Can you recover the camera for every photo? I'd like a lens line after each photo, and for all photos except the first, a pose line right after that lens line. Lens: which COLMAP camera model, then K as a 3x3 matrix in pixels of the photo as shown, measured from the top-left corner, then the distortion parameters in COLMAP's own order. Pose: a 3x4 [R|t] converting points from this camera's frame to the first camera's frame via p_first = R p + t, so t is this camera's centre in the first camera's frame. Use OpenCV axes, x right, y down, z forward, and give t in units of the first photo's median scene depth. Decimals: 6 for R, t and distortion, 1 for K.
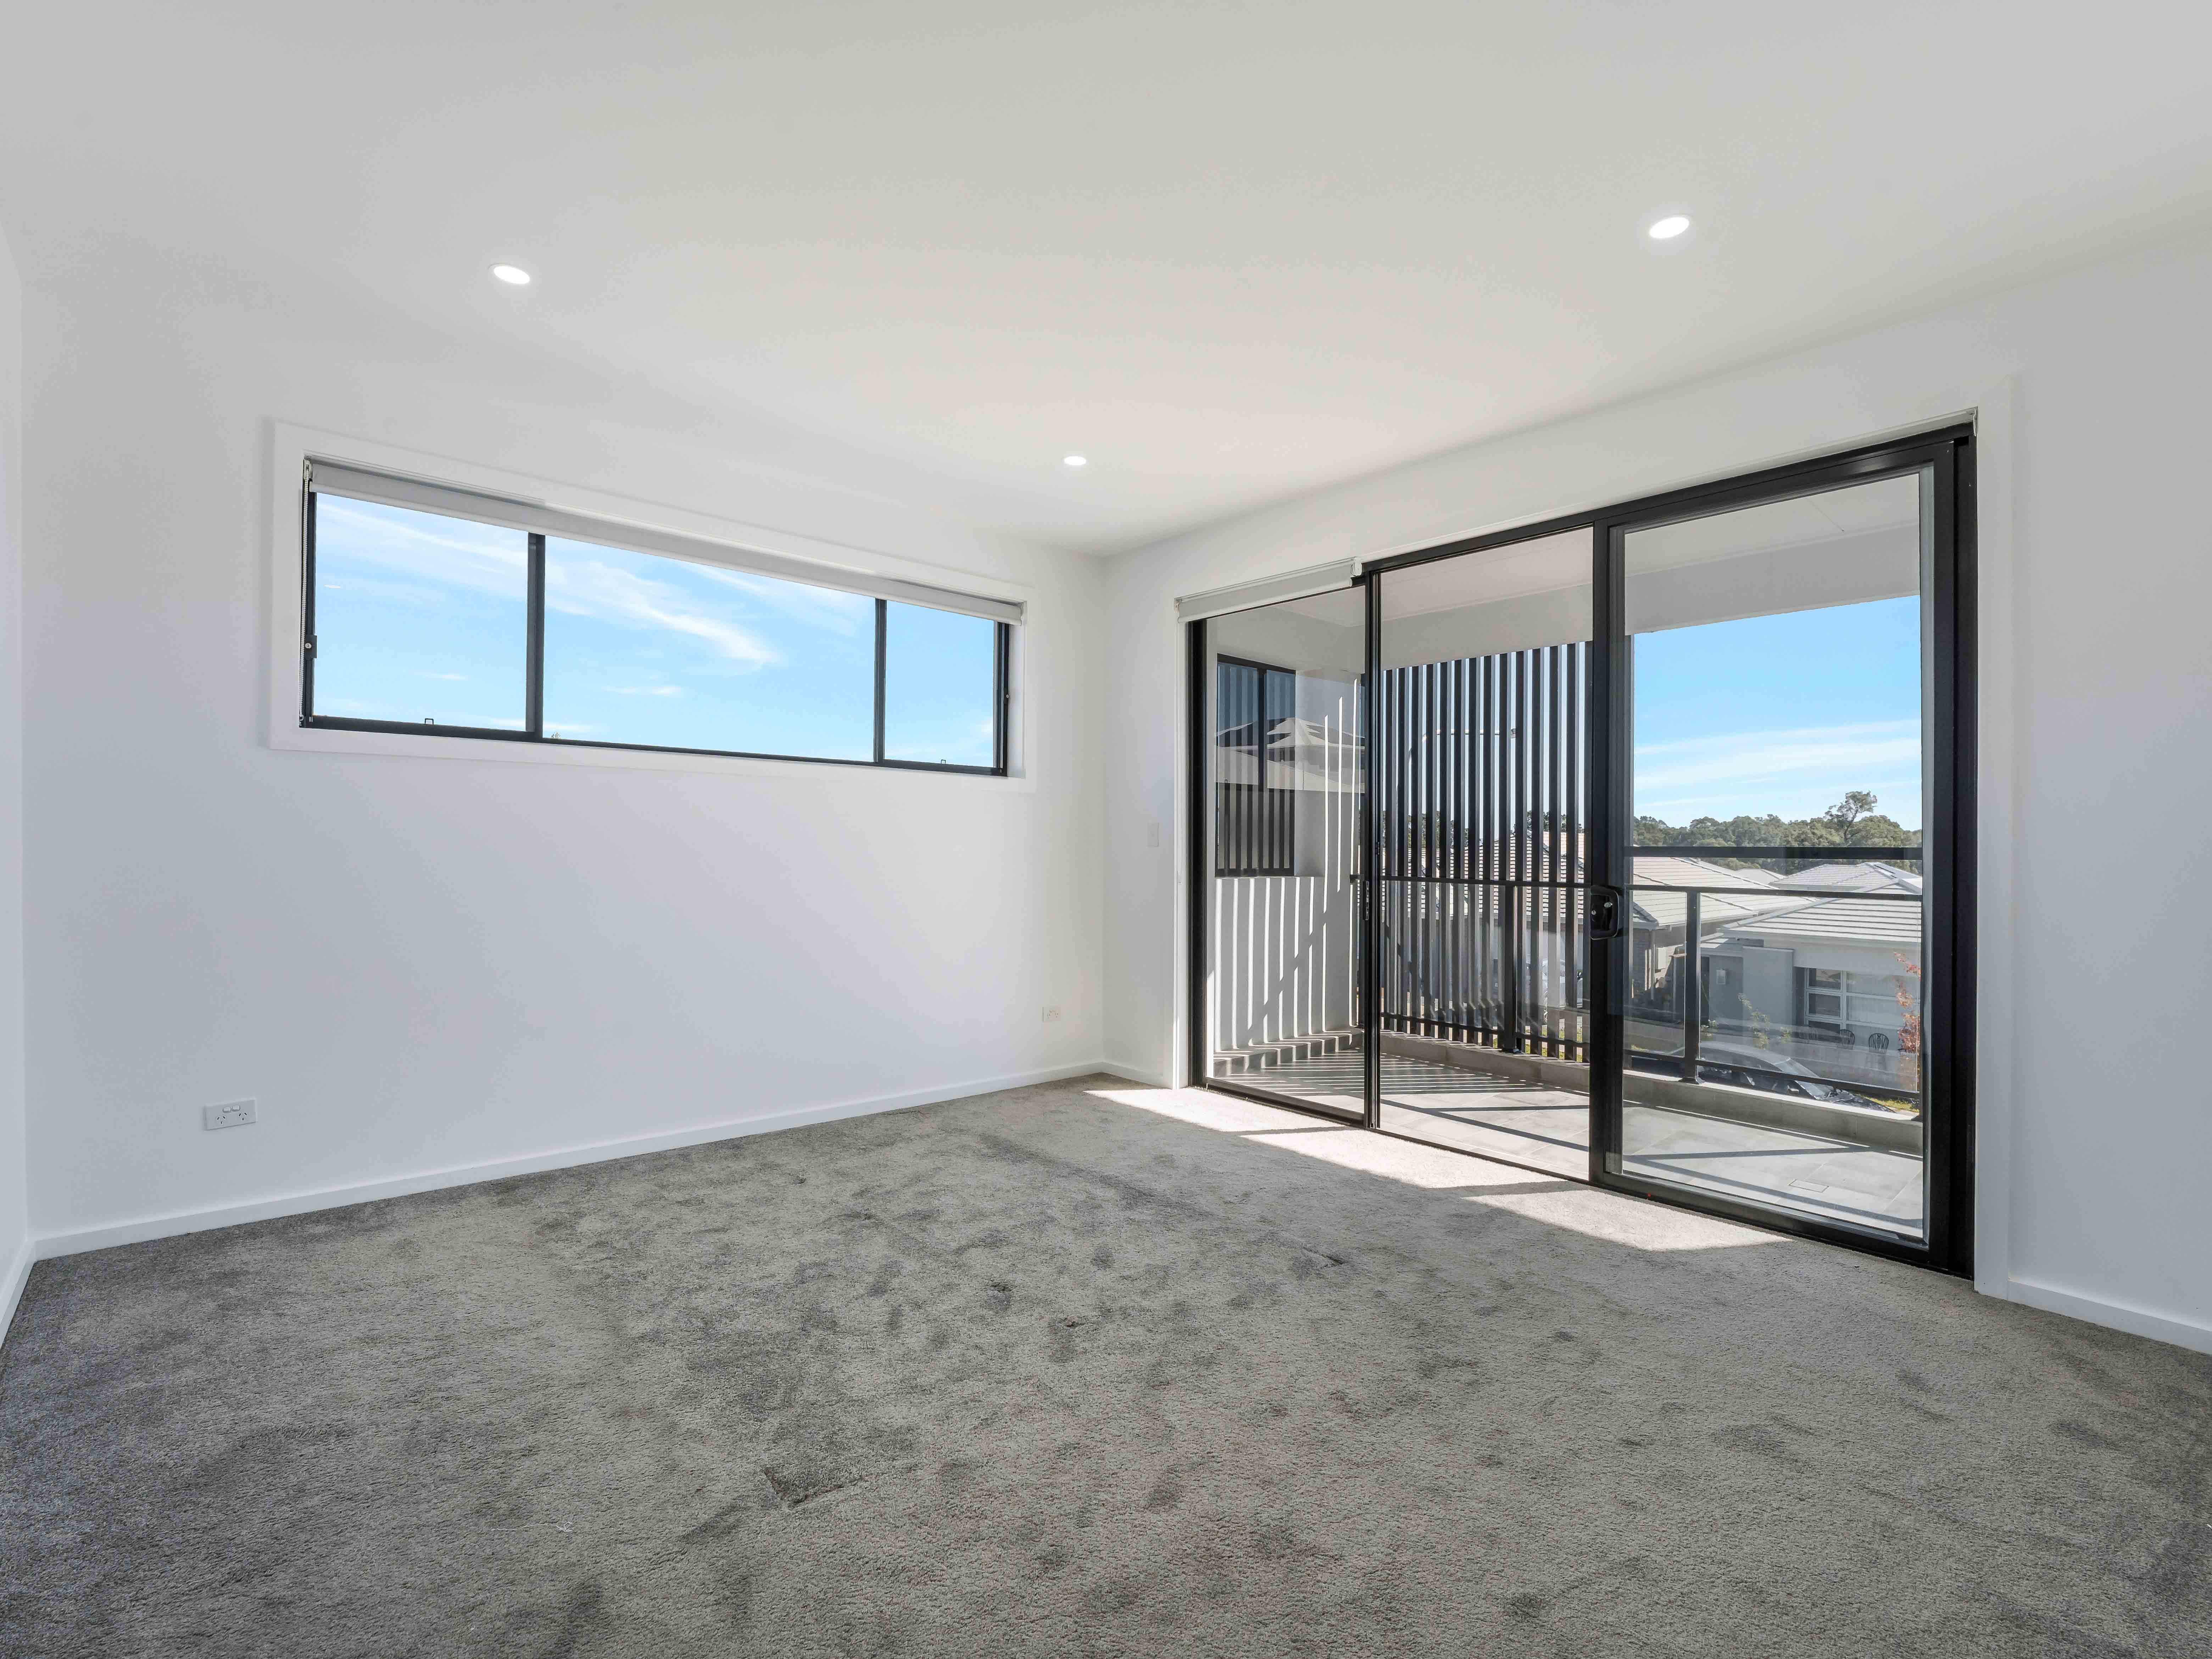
lens RADIAL K [[1015.9, 0, 1107.8], [0, 1015.9, 831.7], [0, 0, 1]] dist [-0.012542, -0.000189]
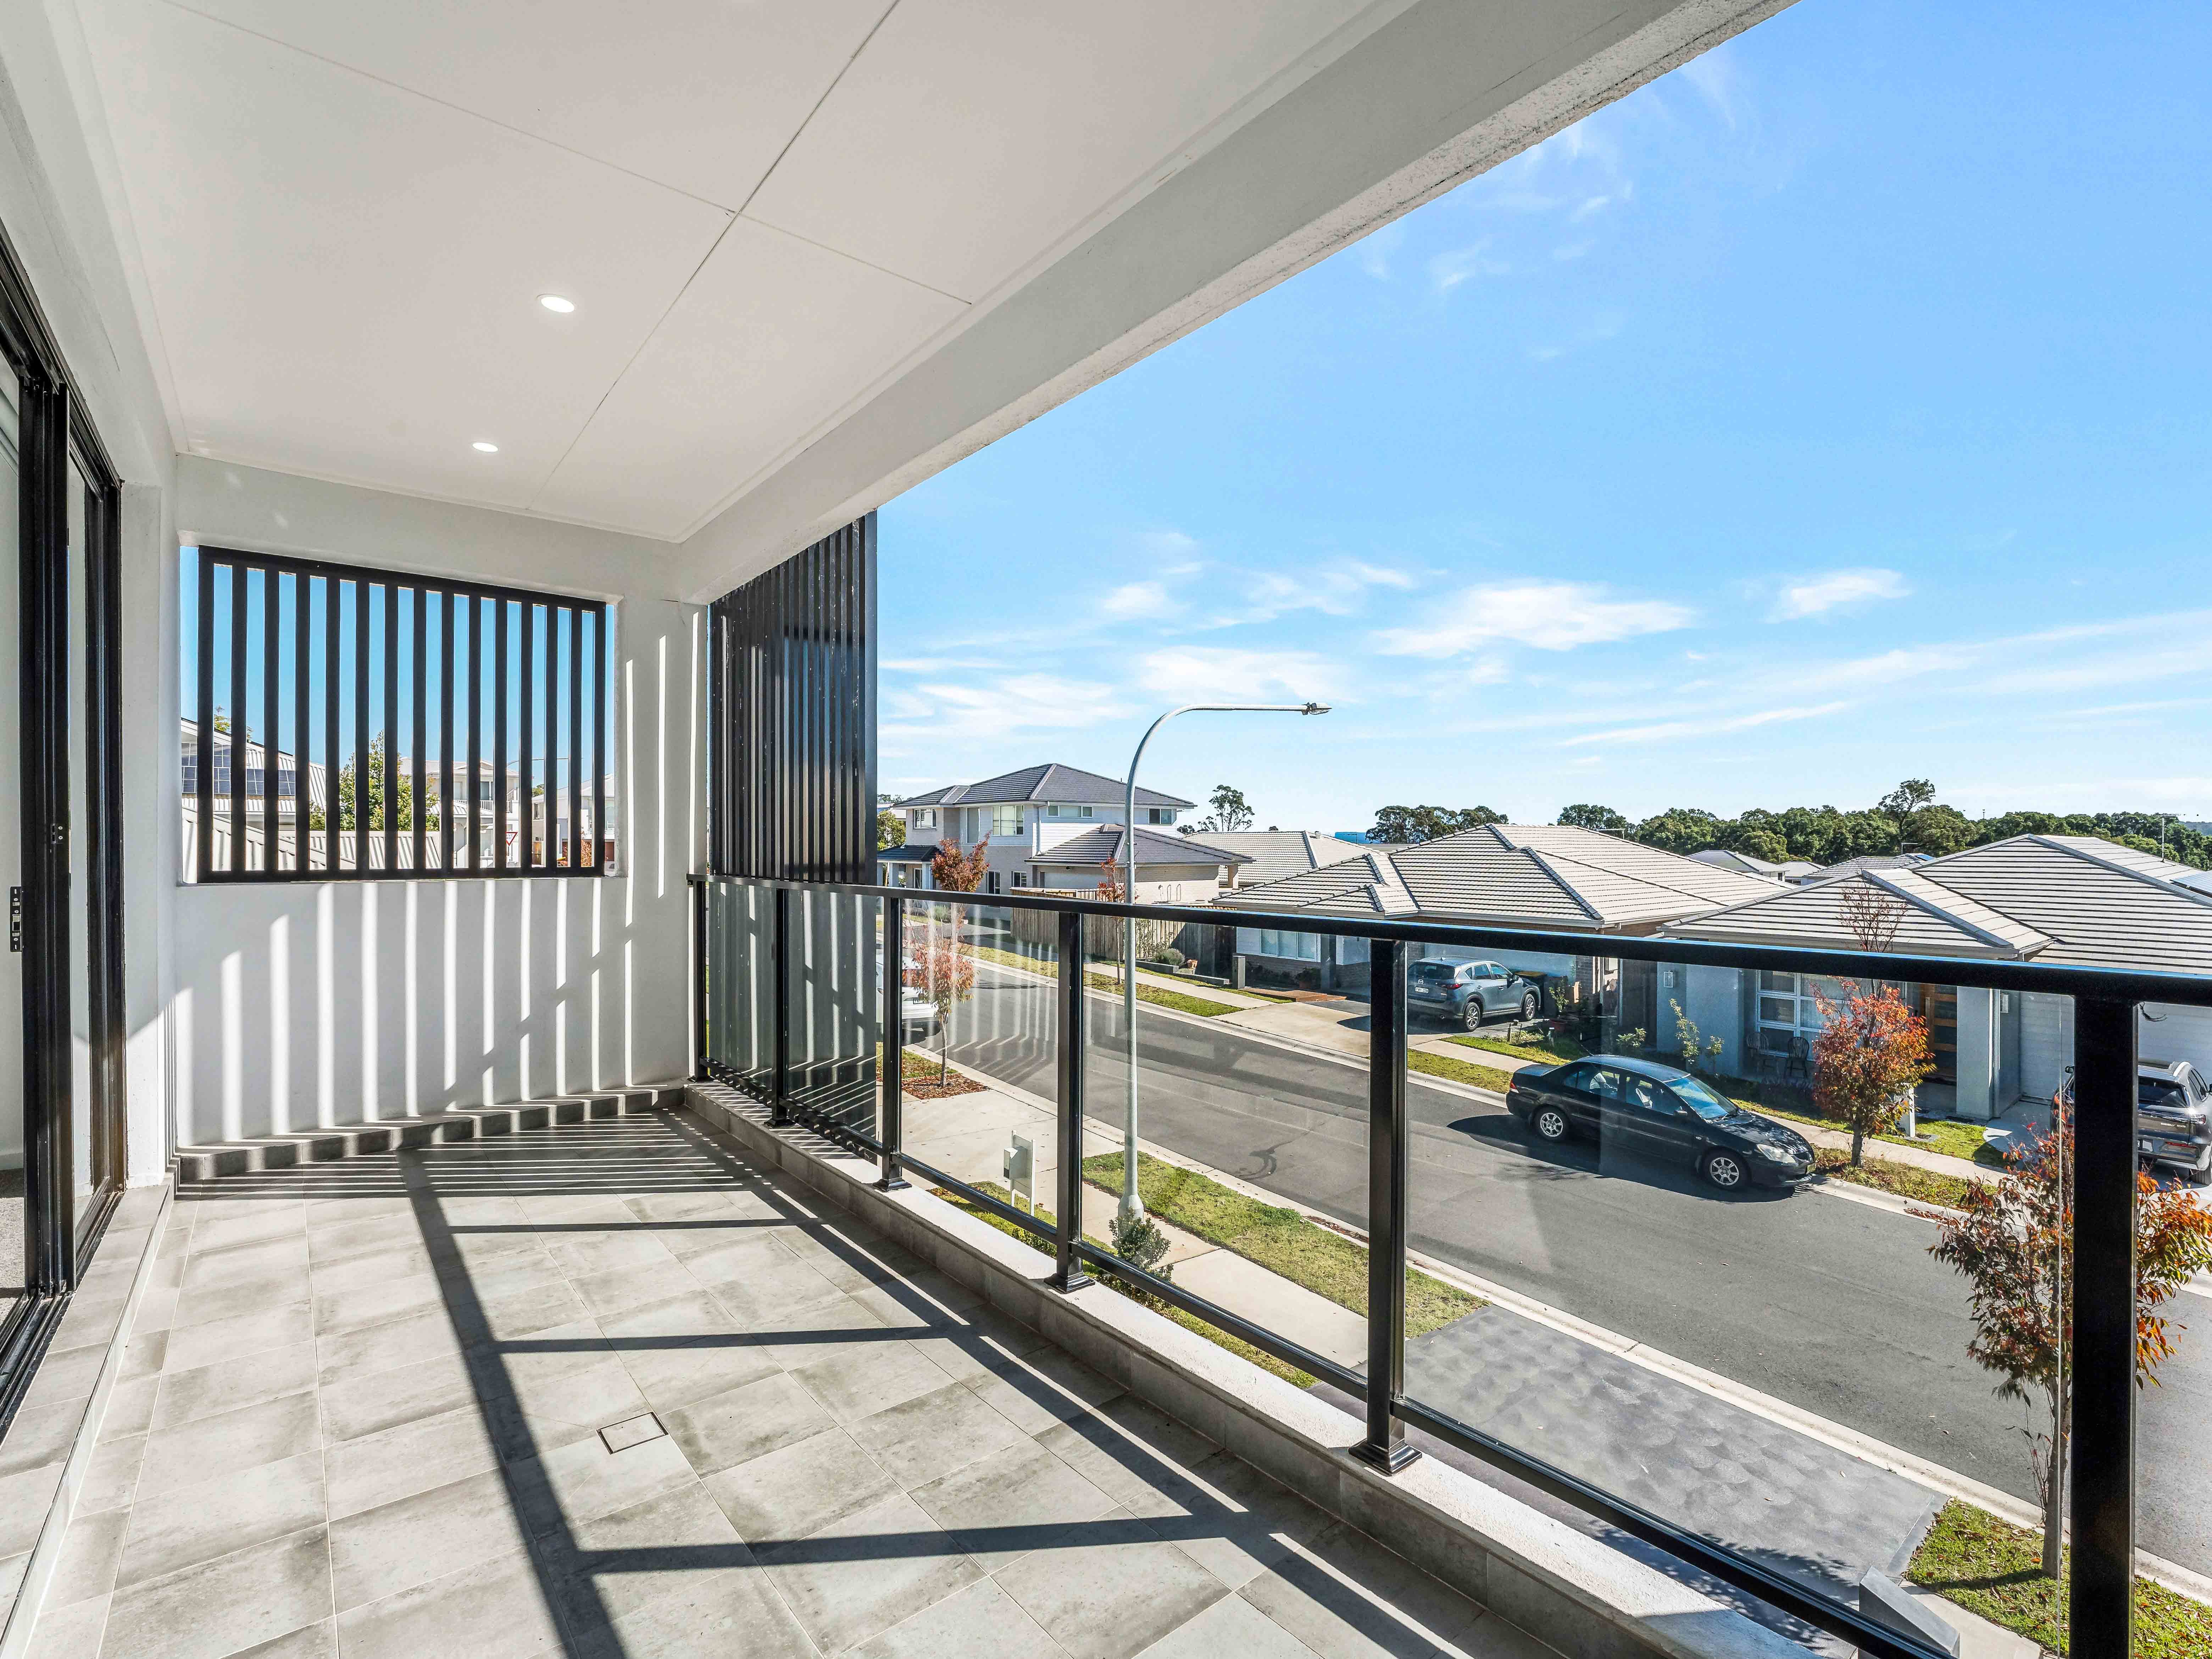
lens RADIAL K [[1015.9, 0, 1105.0], [0, 1015.9, 838.1], [0, 0, 1]] dist [-0.012542, -0.000189]
pose [[0.999154, -0.010055, -0.039877, 0.597428], [0.010361, 0.999919, 0.007458, 0.013360], [0.039799, -0.007865, 0.999177, 0.279647]]
